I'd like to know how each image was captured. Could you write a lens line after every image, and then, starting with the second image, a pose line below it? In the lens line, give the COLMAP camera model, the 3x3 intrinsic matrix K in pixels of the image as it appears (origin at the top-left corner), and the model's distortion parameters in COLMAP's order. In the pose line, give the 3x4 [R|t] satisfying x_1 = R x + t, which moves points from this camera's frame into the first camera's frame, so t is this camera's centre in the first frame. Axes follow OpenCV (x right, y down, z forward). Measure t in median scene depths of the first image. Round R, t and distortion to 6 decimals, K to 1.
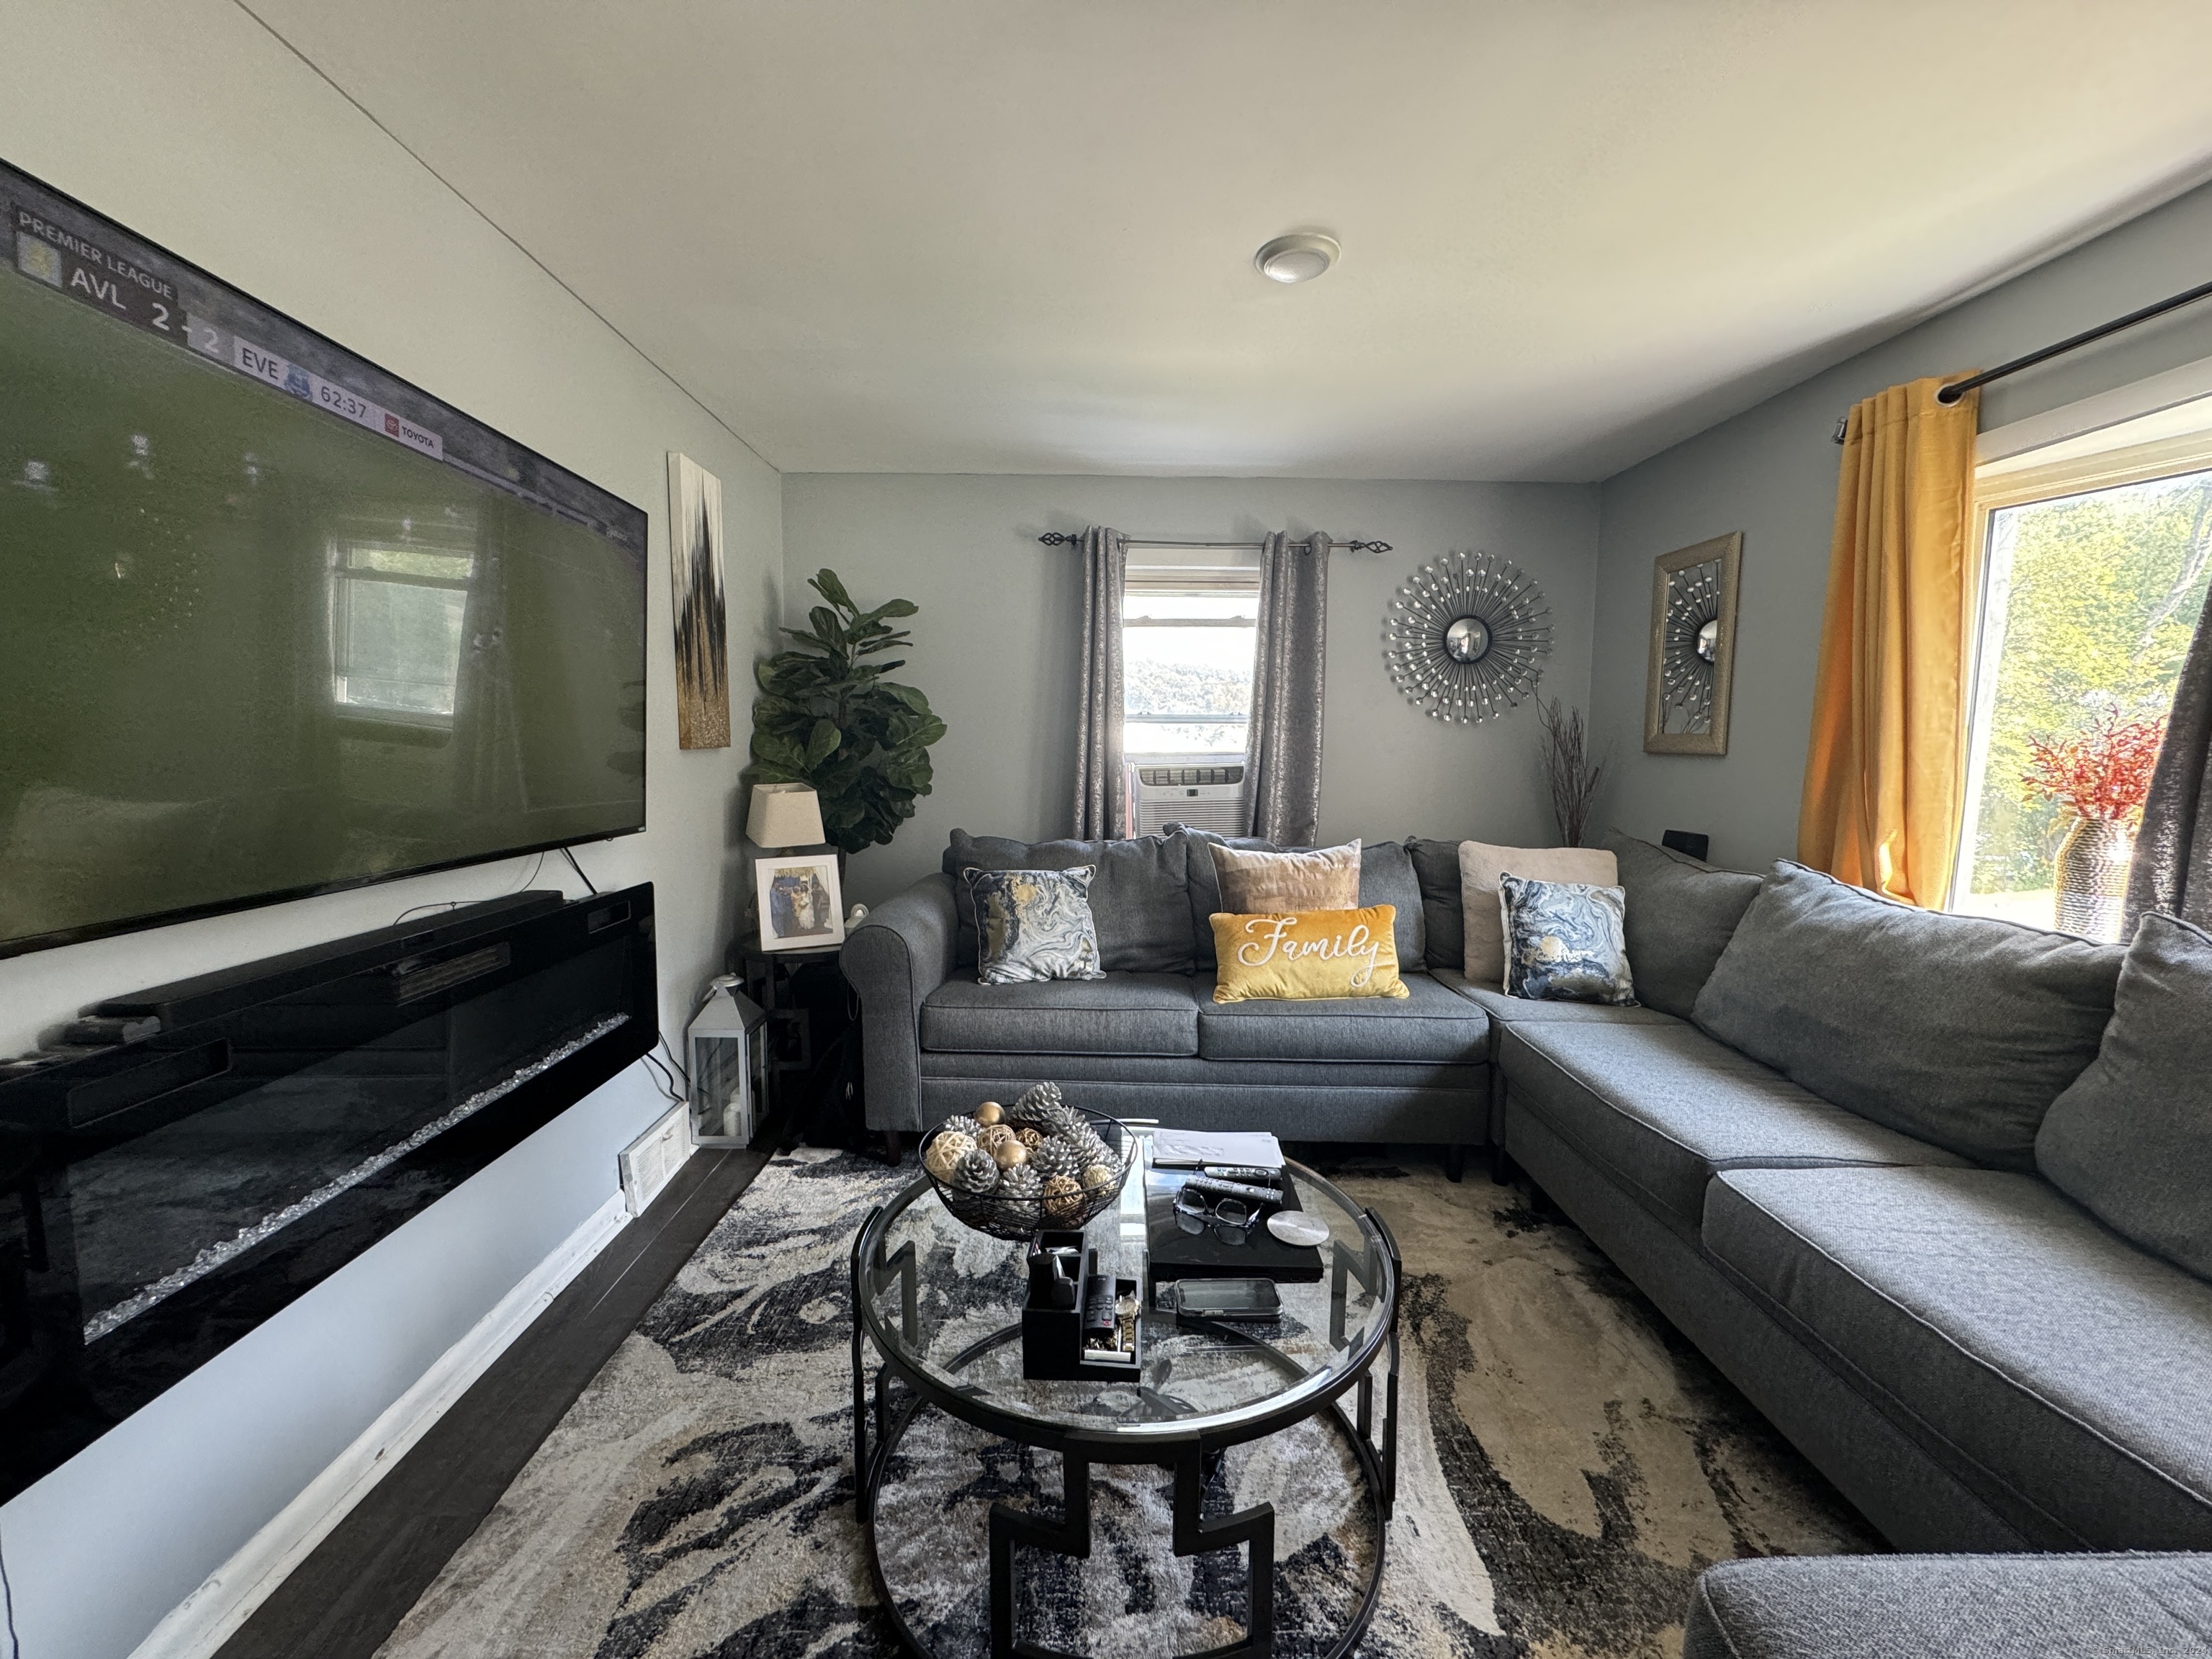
lens RADIAL K [[883.0, 0, 1109.6], [0, 883.0, 826.9], [0, 0, 1]] dist [-0.000291, 0.000153]
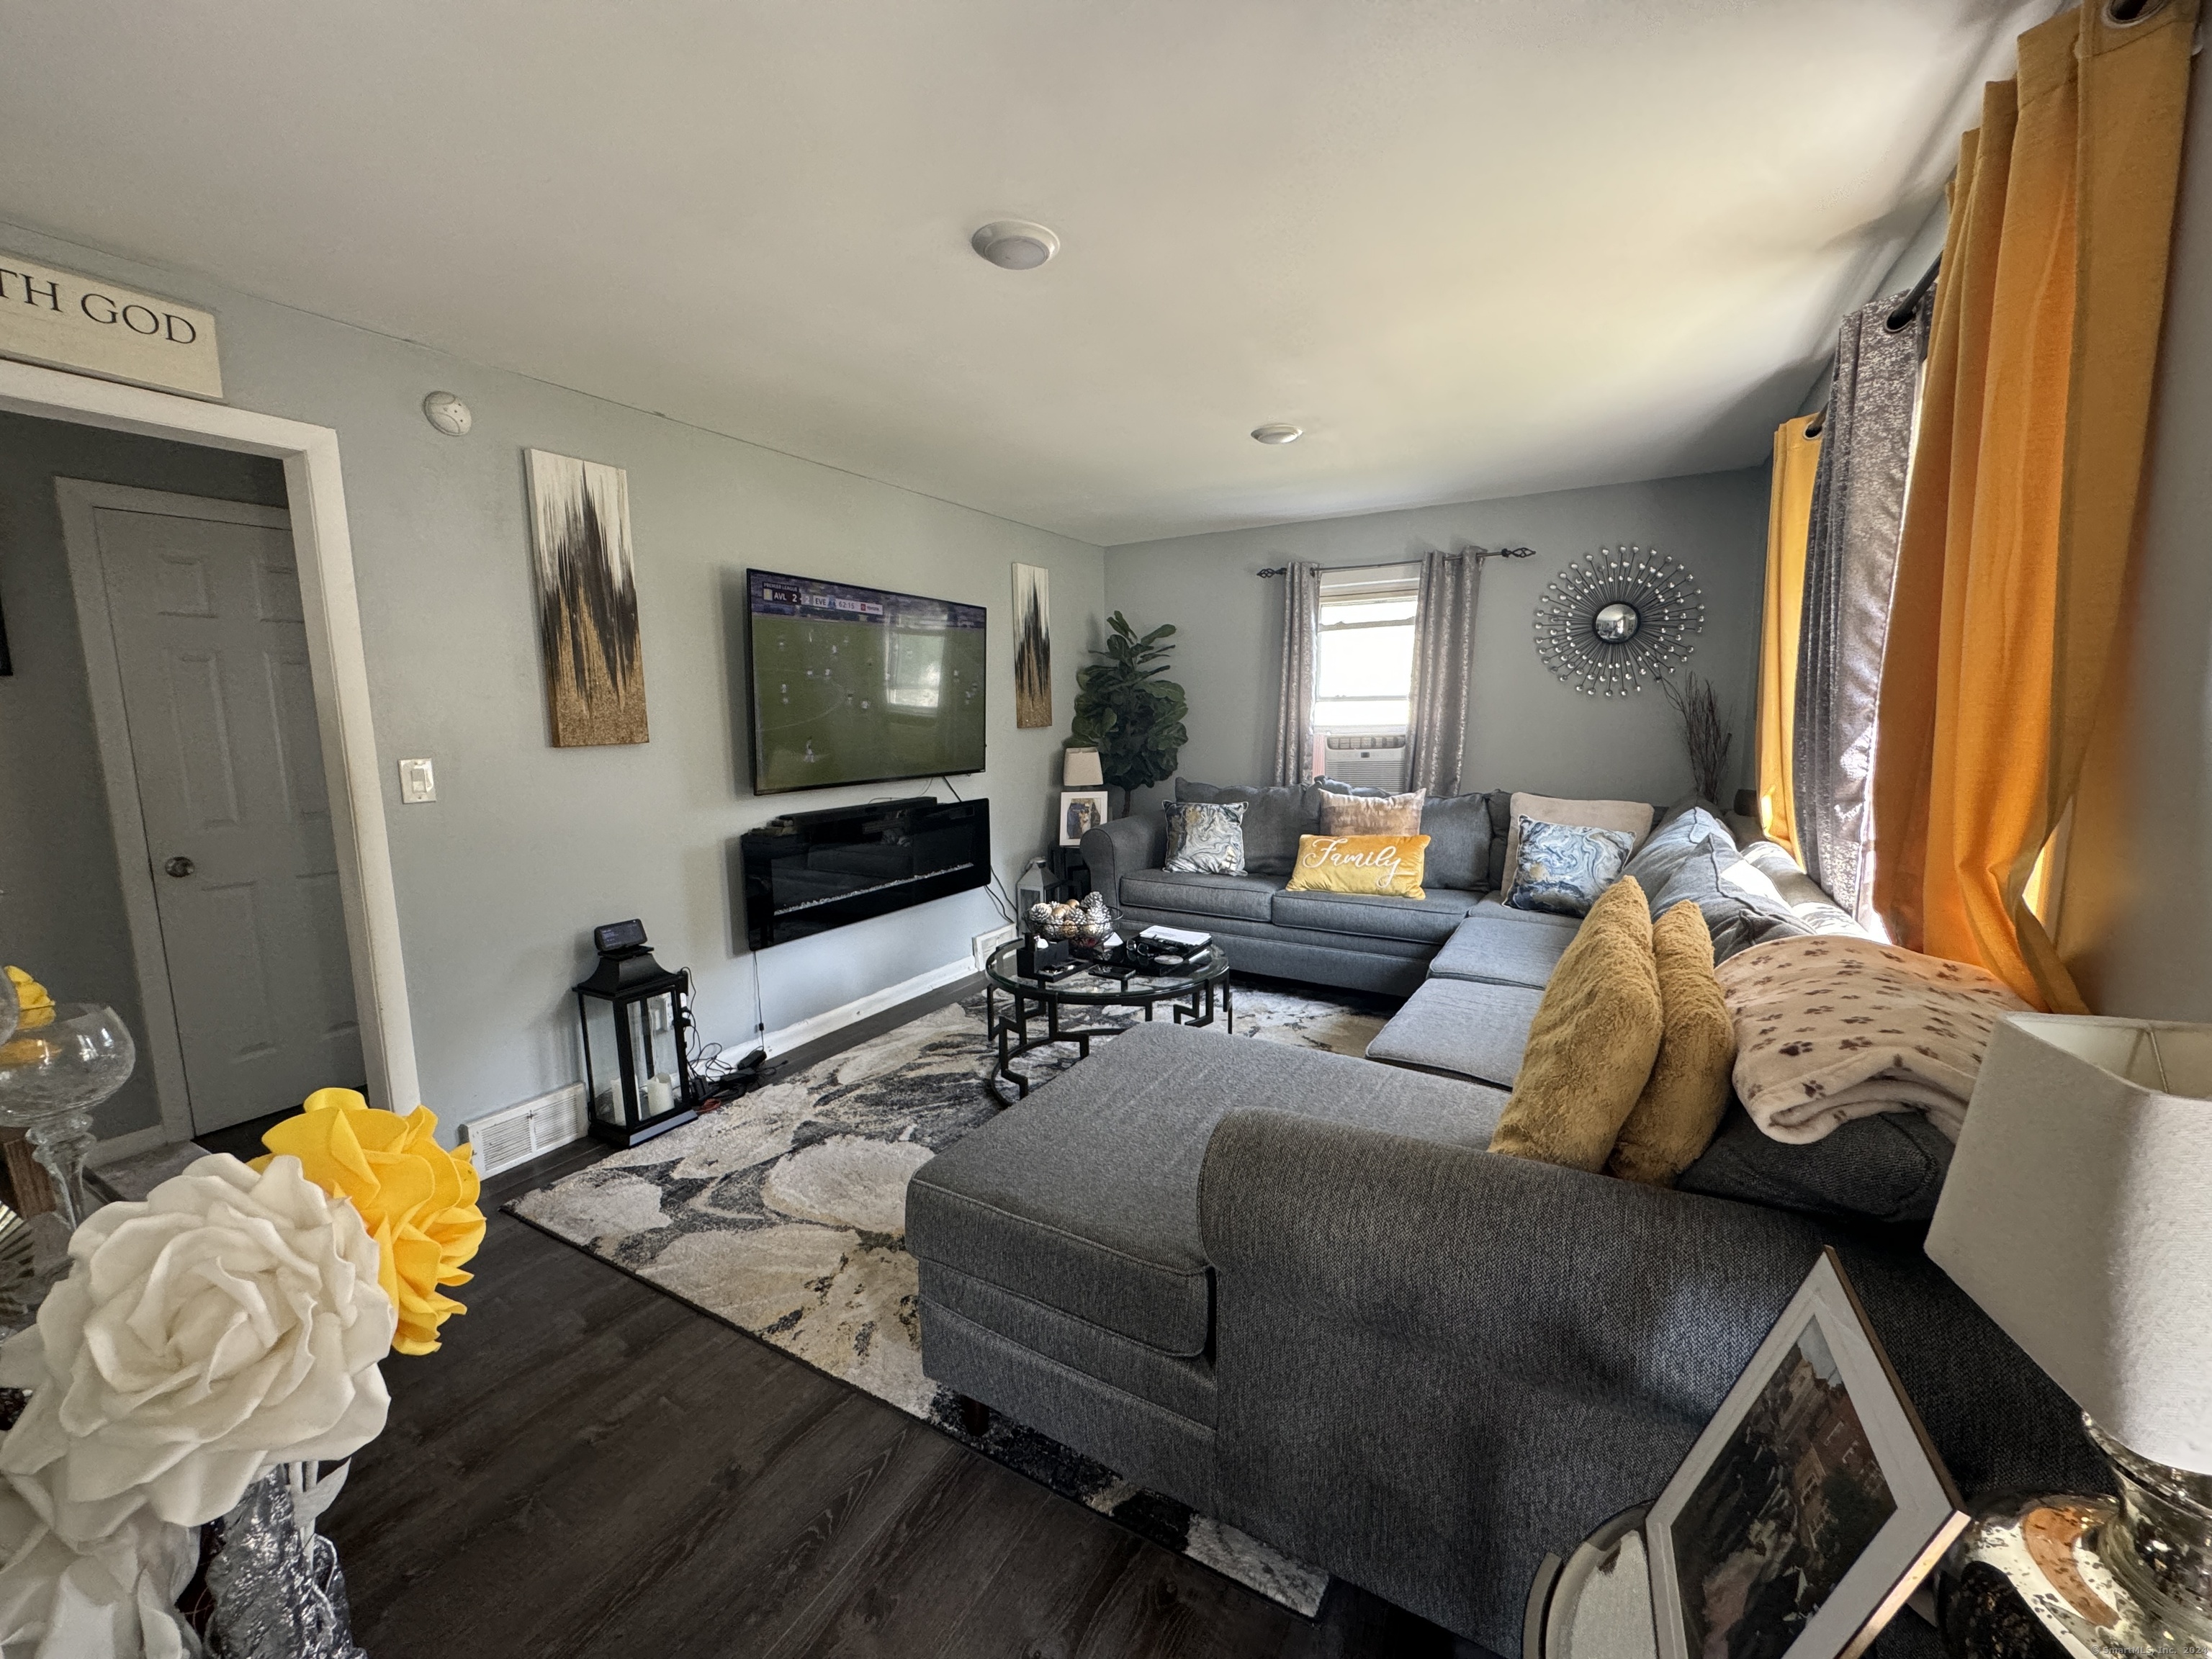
lens RADIAL K [[883.0, 0, 1108.3], [0, 883.0, 823.7], [0, 0, 1]] dist [-0.000291, 0.000153]
pose [[0.857696, 0.045061, -0.512179, 0.593540], [-0.027825, 0.998760, 0.041274, 0.026746], [0.513404, -0.021149, 0.857886, -0.443173]]
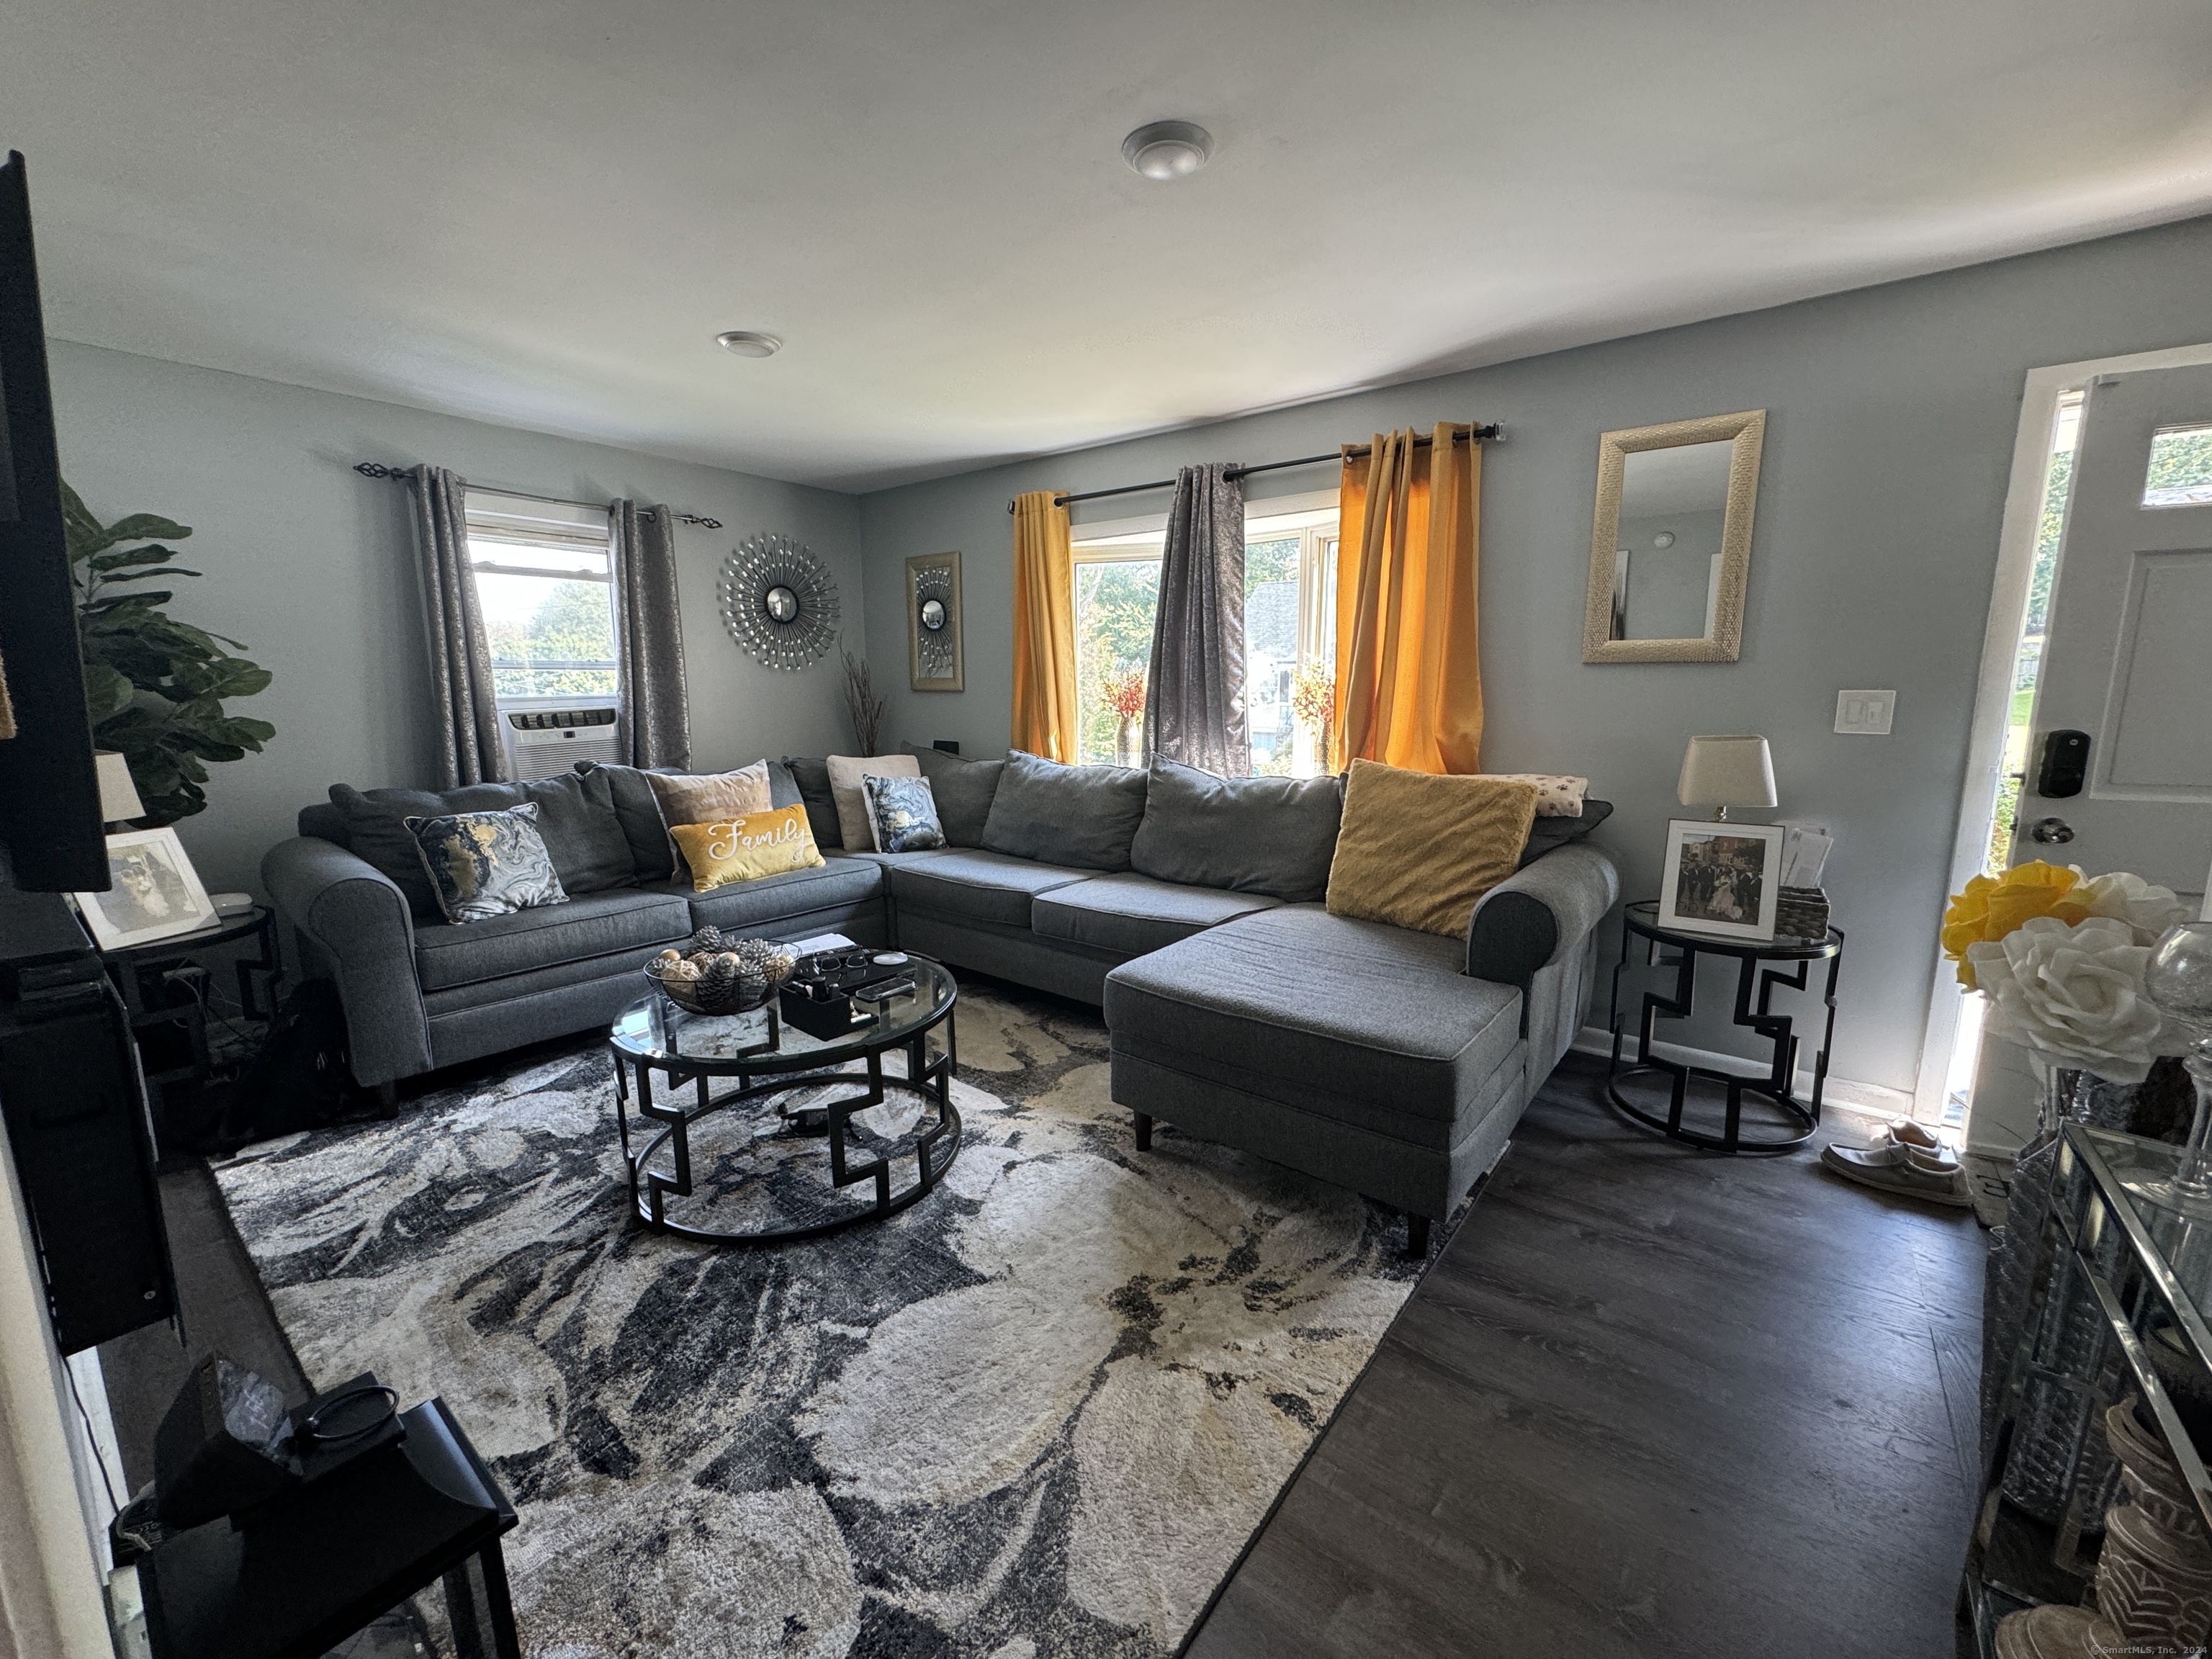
lens RADIAL K [[883.0, 0, 1101.8], [0, 883.0, 824.8], [0, 0, 1]] dist [-0.000291, 0.000153]
pose [[0.632759, -0.131411, 0.763117, -0.440103], [0.082703, 0.991327, 0.102134, 0.018645], [-0.769920, -0.001514, 0.638139, -0.245851]]
